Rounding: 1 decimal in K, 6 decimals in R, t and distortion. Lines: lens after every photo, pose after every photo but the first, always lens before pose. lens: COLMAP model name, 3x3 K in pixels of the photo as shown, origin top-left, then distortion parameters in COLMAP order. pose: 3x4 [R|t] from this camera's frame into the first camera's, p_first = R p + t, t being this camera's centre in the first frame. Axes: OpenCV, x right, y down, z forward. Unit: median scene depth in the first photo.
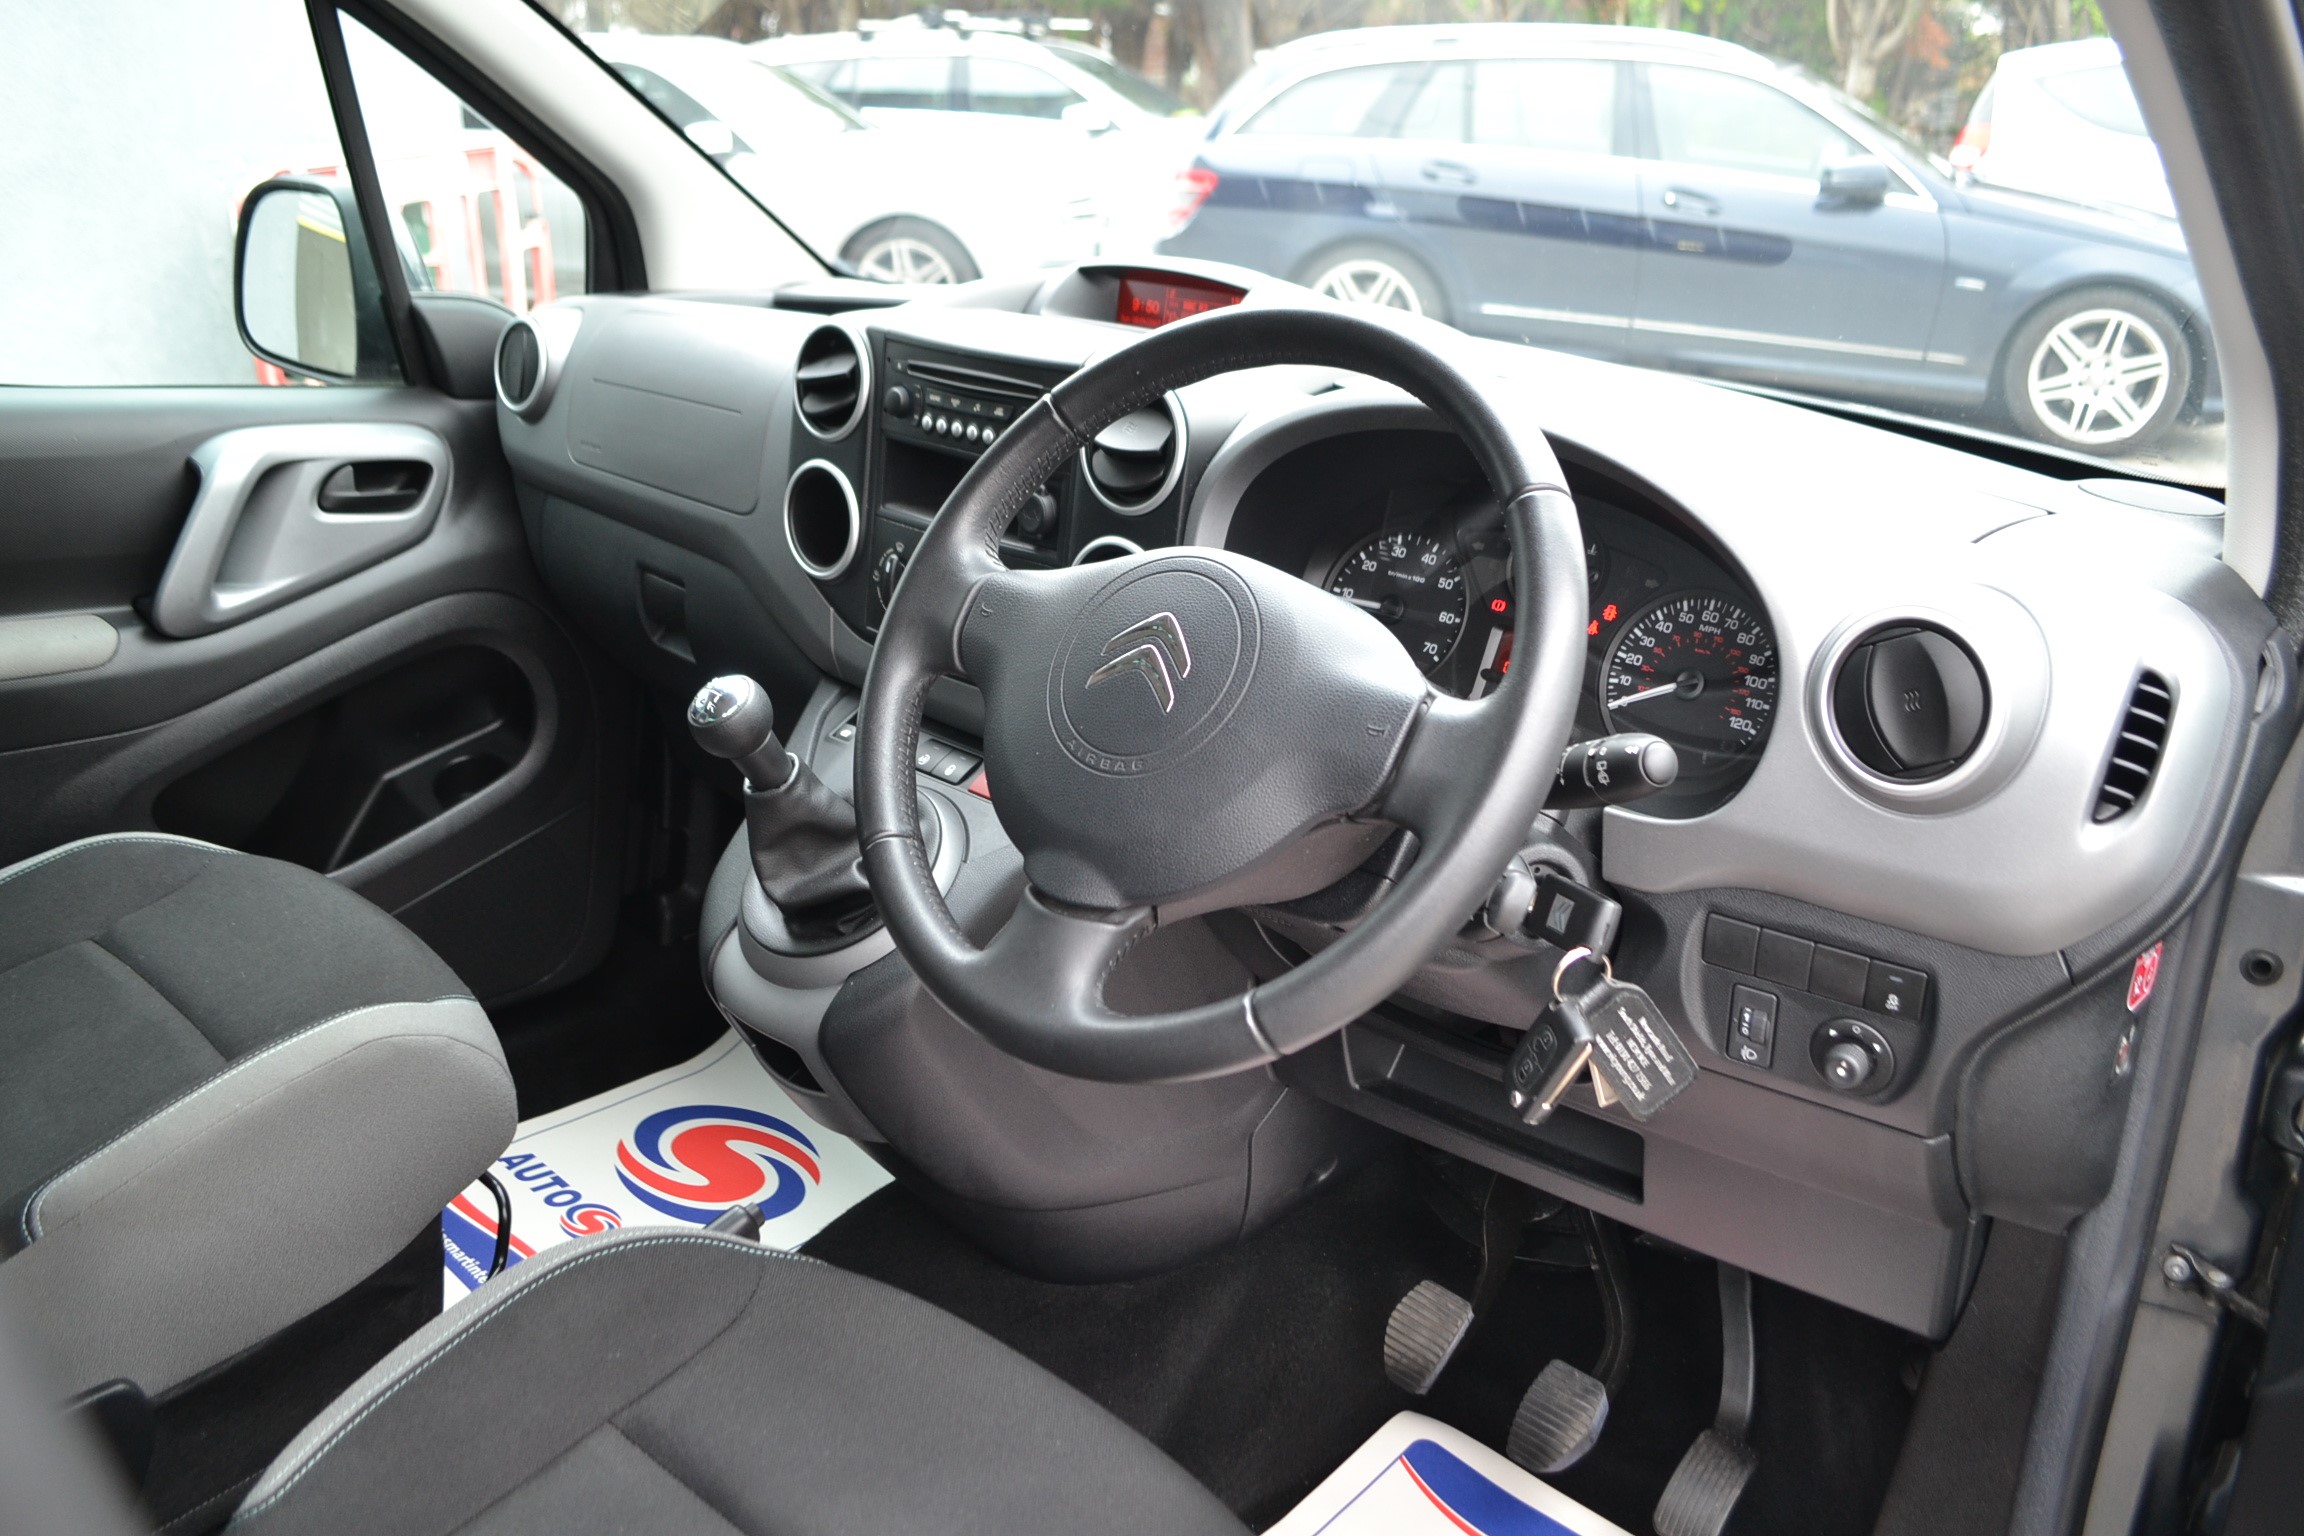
lens RADIAL K [[1728.4, 0, 1148.6], [0, 1728.4, 743.7], [0, 0, 1]] dist [-0.037170, 0.001856]
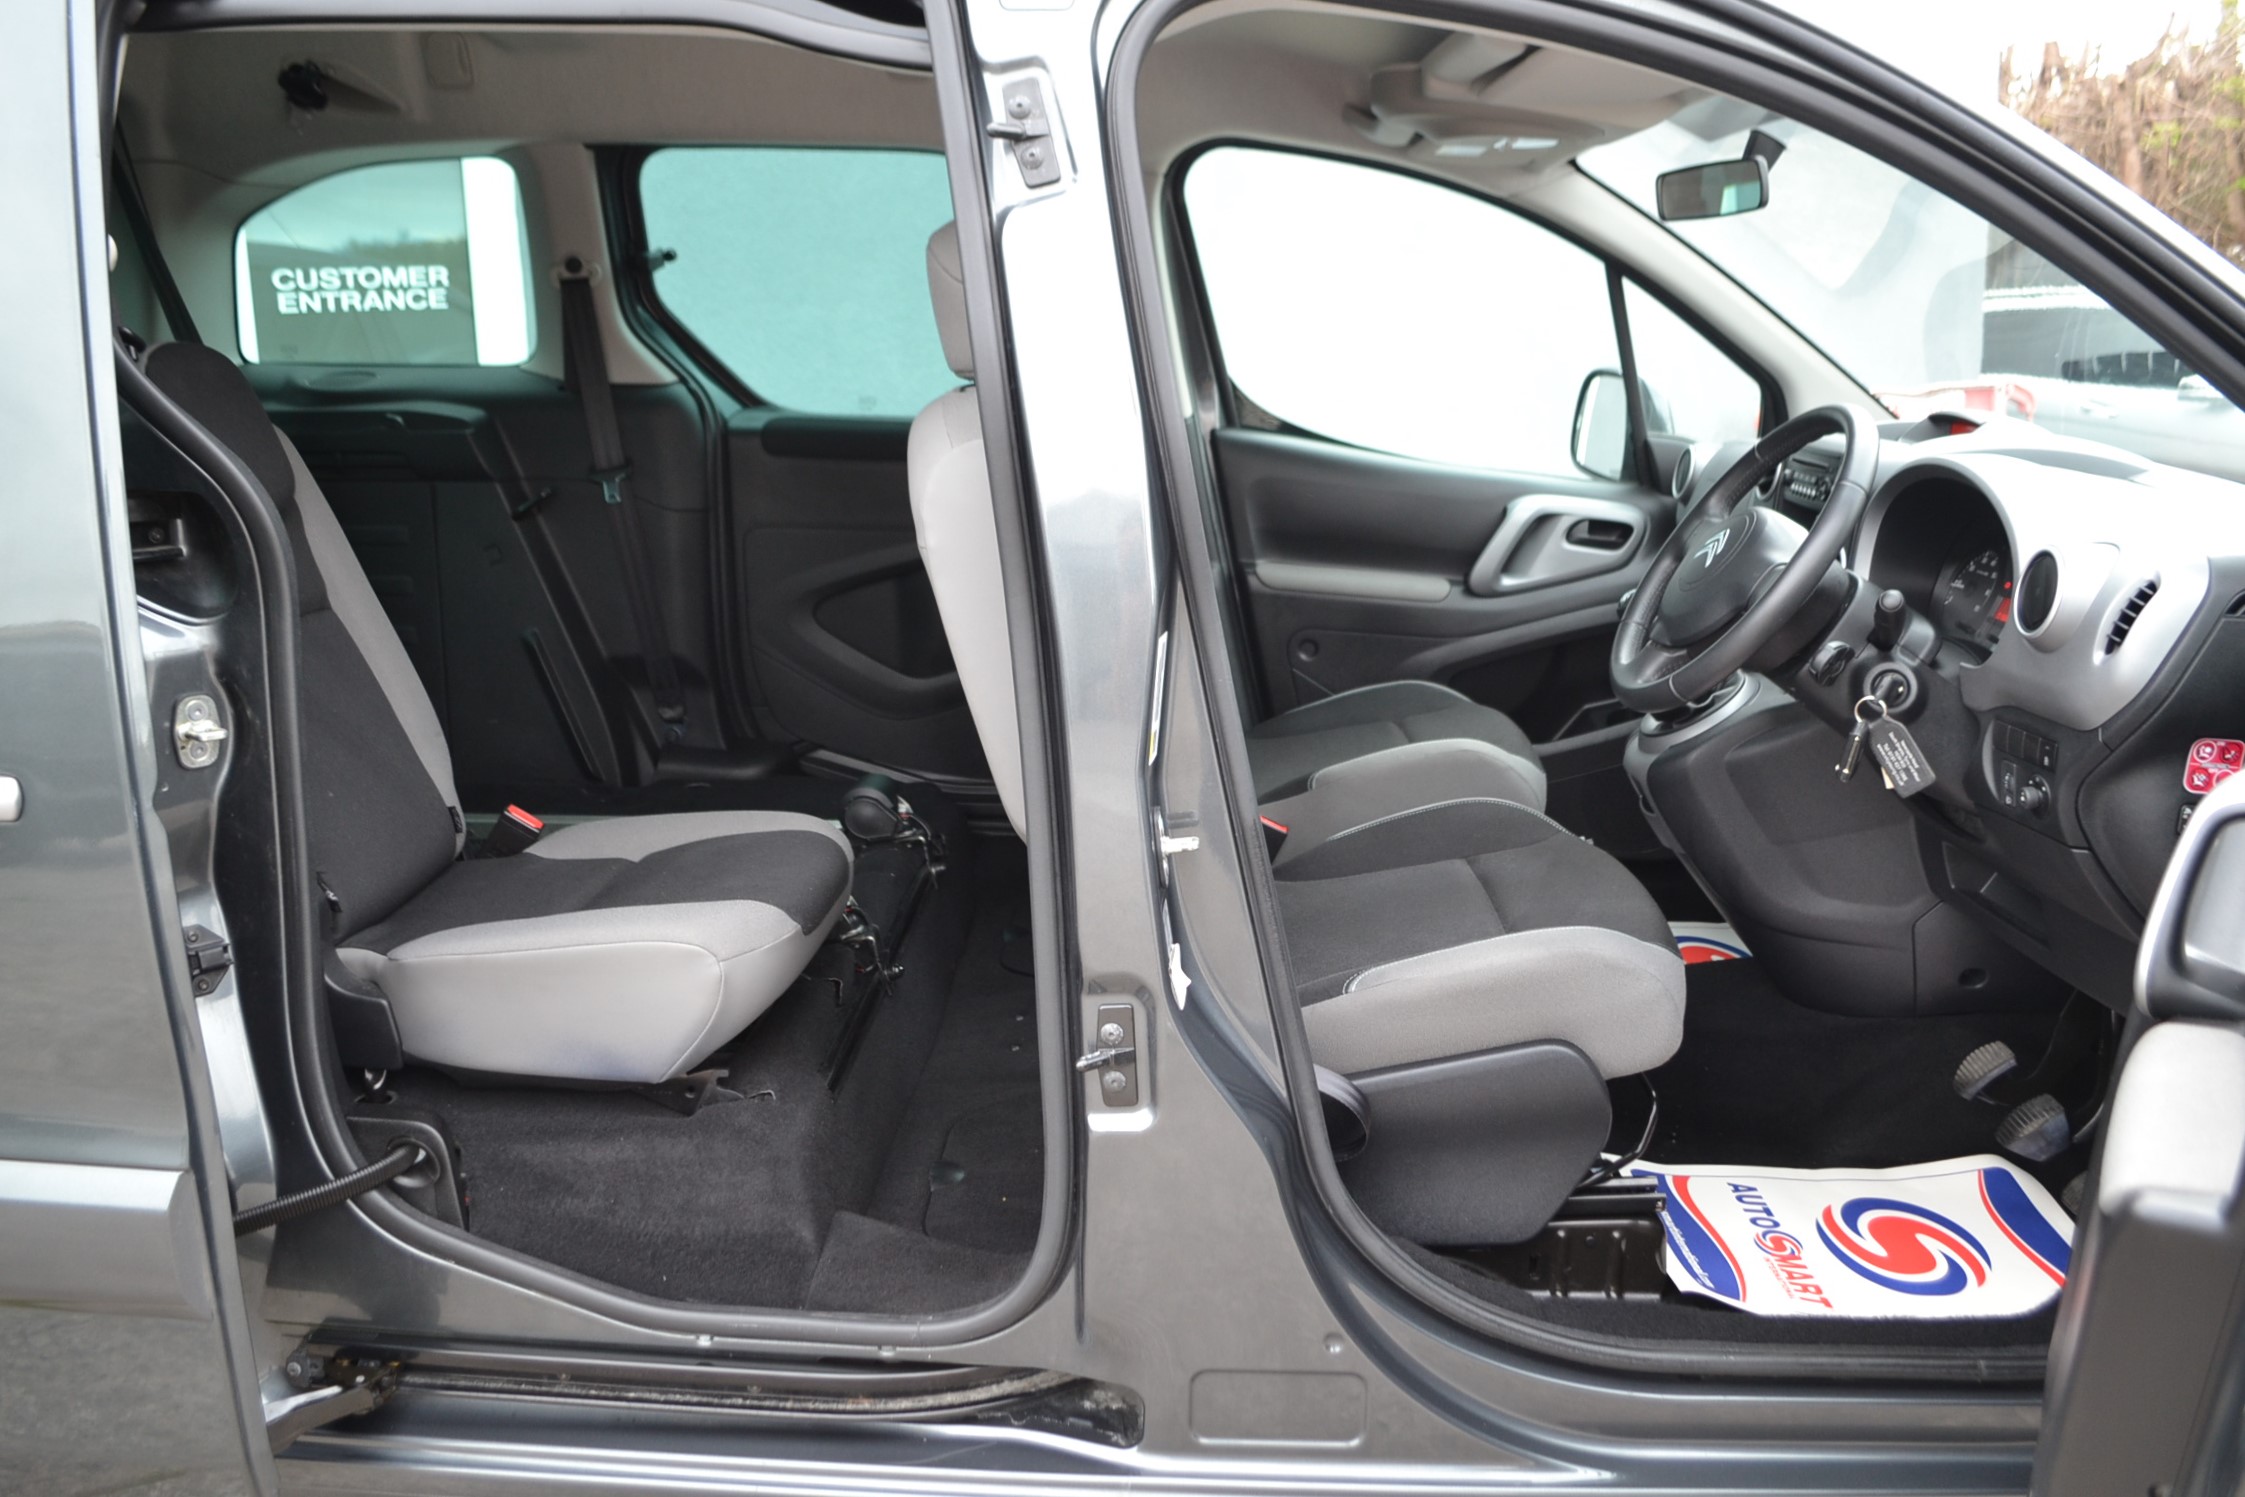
lens RADIAL K [[1781.2, 0, 1083.6], [0, 1781.2, 711.5], [0, 0, 1]] dist [-0.073088, 0.004458]
pose [[0.627058, 0.138182, -0.766618, 0.649339], [-0.254726, 0.966410, -0.034160, 0.228202], [0.736147, 0.216698, 0.641194, -0.531755]]
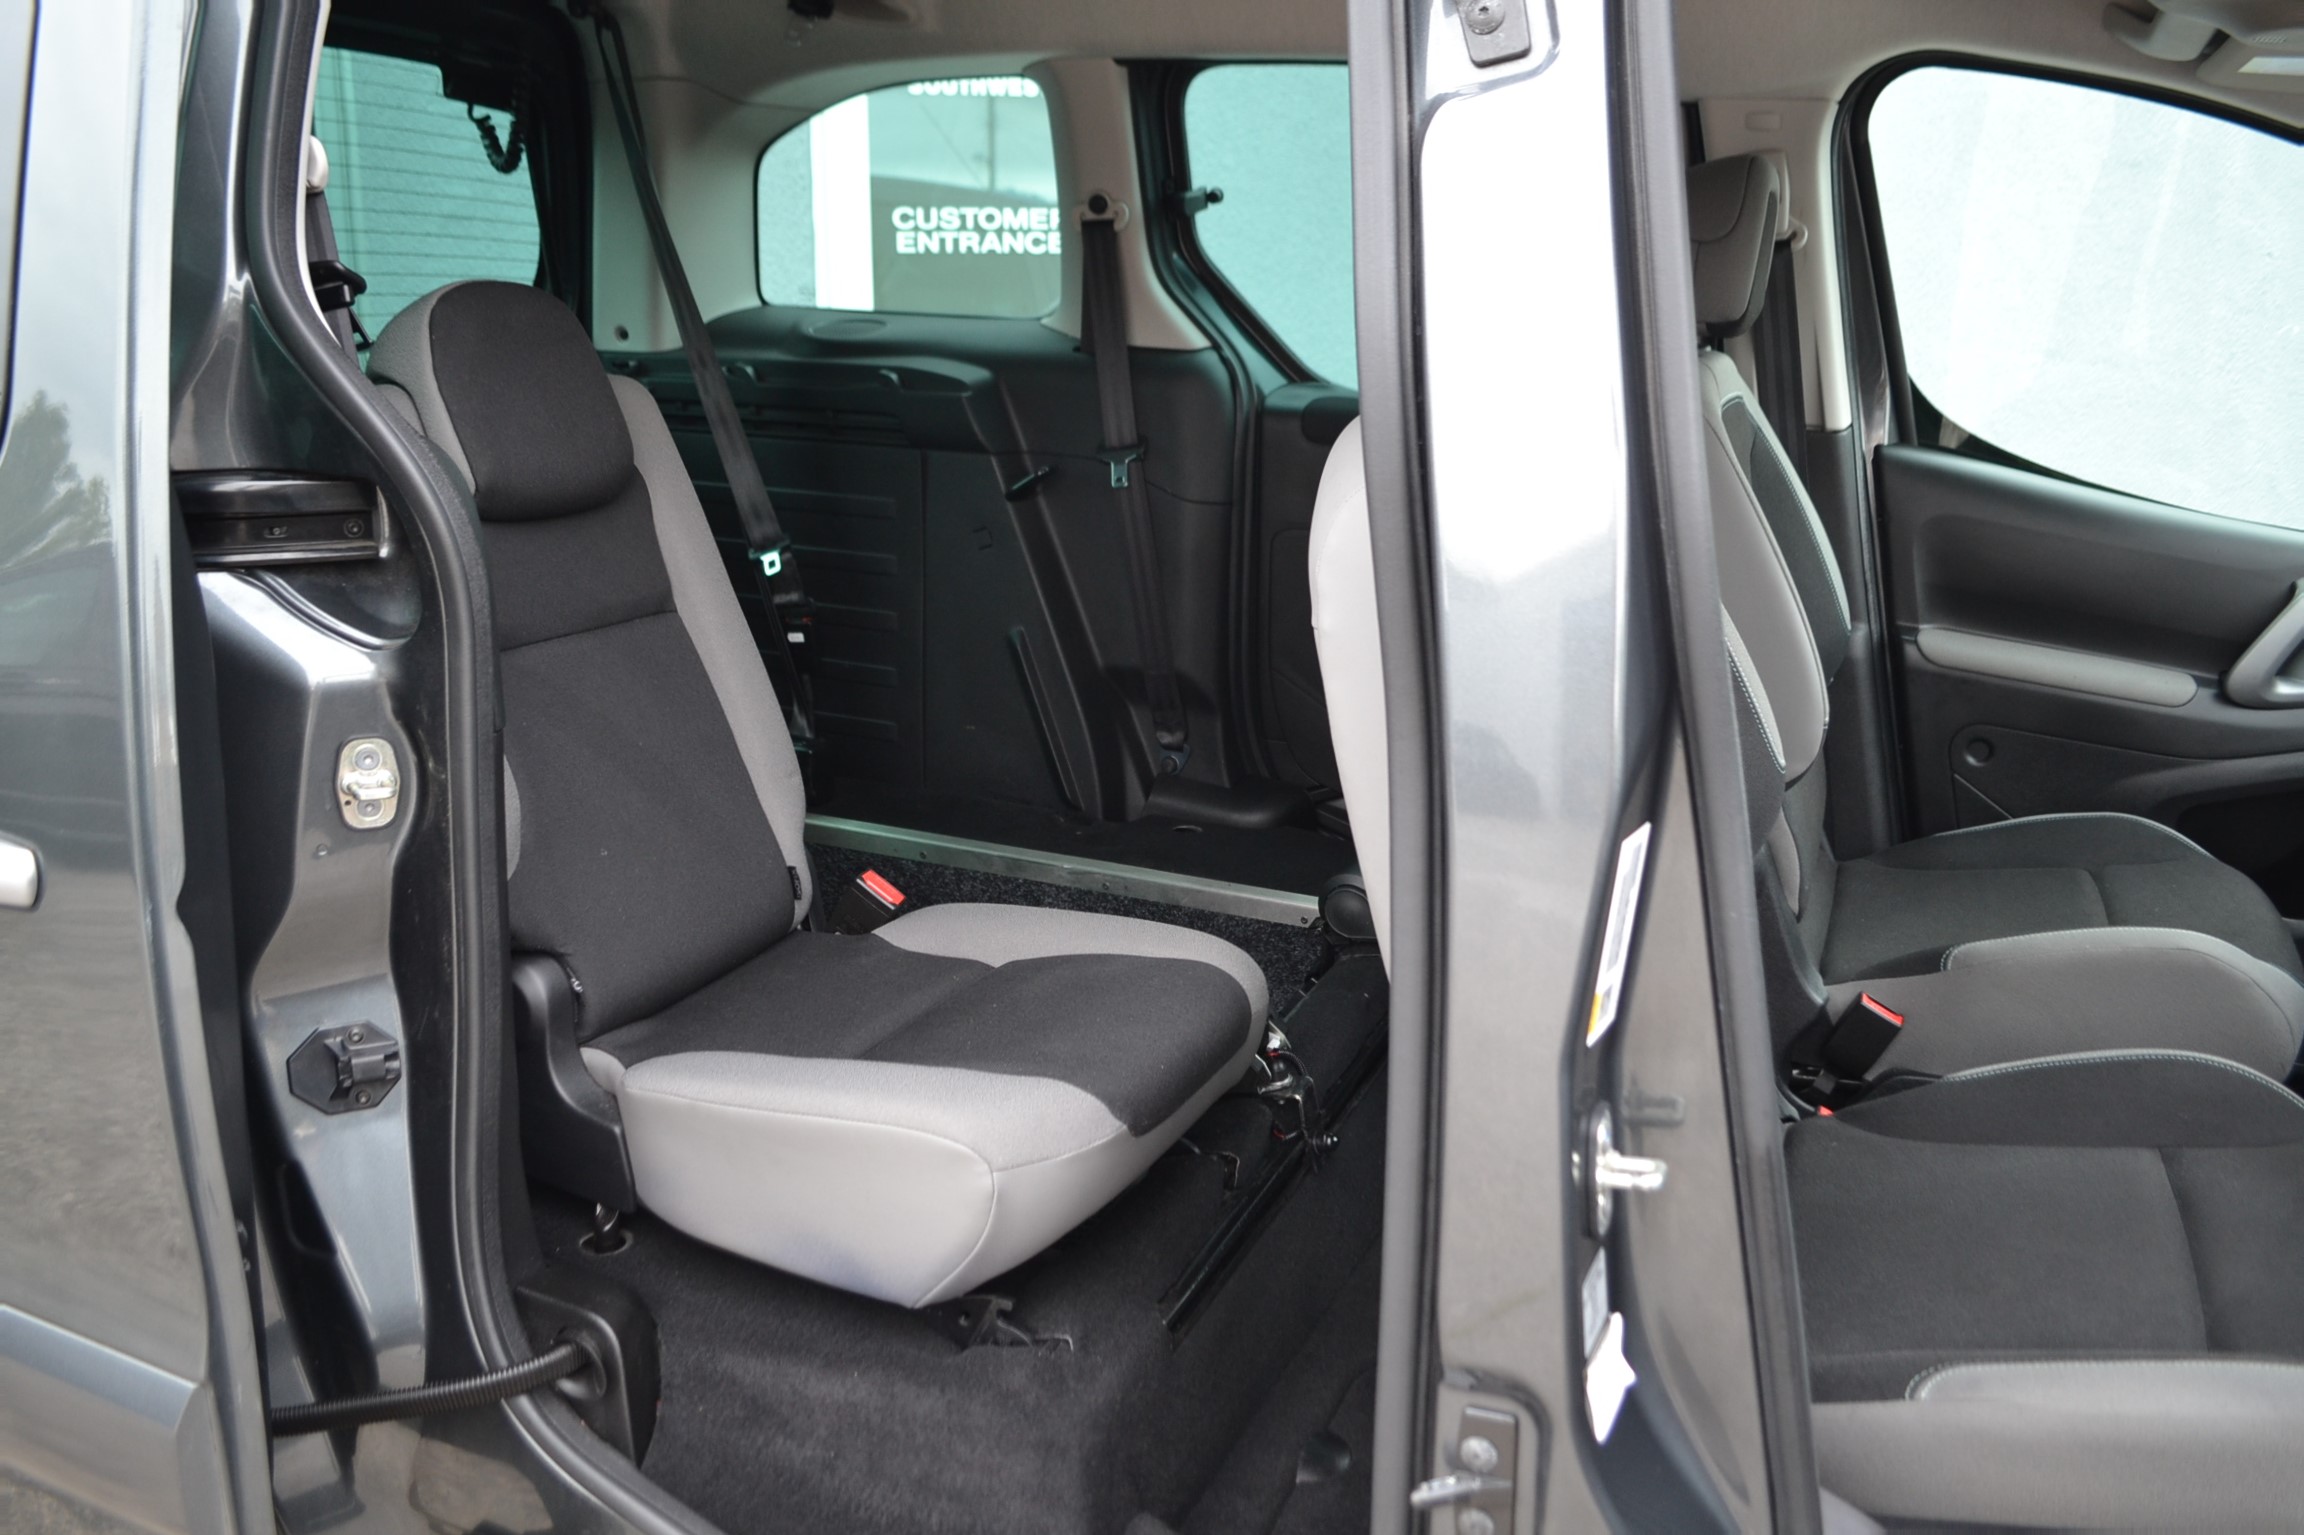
lens RADIAL K [[1792.7, 0, 1160.8], [0, 1792.7, 733.7], [0, 0, 1]] dist [-0.077153, 0.004759]
pose [[0.326479, 0.216533, -0.920068, 0.407176], [-0.346519, 0.933053, 0.096630, 0.115700], [0.879395, 0.287273, 0.379655, -0.258845]]
